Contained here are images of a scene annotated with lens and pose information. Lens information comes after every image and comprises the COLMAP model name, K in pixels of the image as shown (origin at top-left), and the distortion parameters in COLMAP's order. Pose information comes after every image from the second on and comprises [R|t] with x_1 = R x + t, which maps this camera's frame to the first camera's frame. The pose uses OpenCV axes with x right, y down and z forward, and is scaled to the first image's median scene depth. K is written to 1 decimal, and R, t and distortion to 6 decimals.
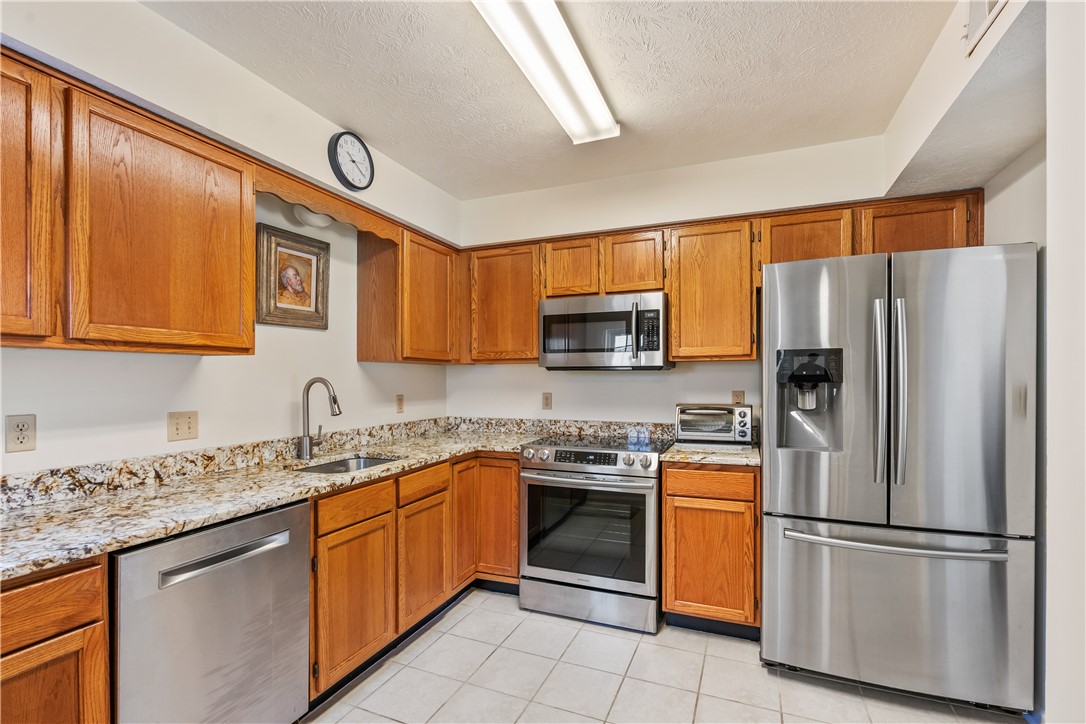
lens RADIAL K [[494.1, 0, 541.5], [0, 494.1, 379.8], [0, 0, 1]] dist [-0.008795, 0.003449]
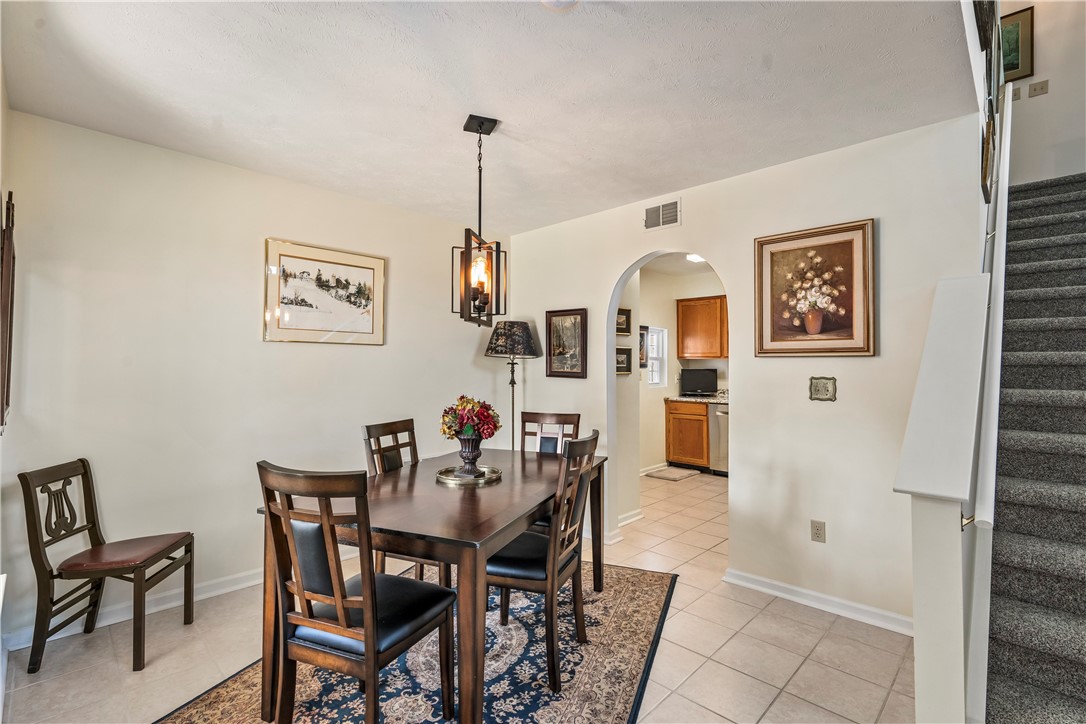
lens RADIAL K [[494.1, 0, 542.0], [0, 494.1, 361.0], [0, 0, 1]] dist [-0.008795, 0.003449]
pose [[-0.378446, -0.005020, -0.925610, 2.035845], [-0.002295, 0.999987, -0.004485, -0.013634], [0.925620, 0.000427, -0.378453, 0.627780]]
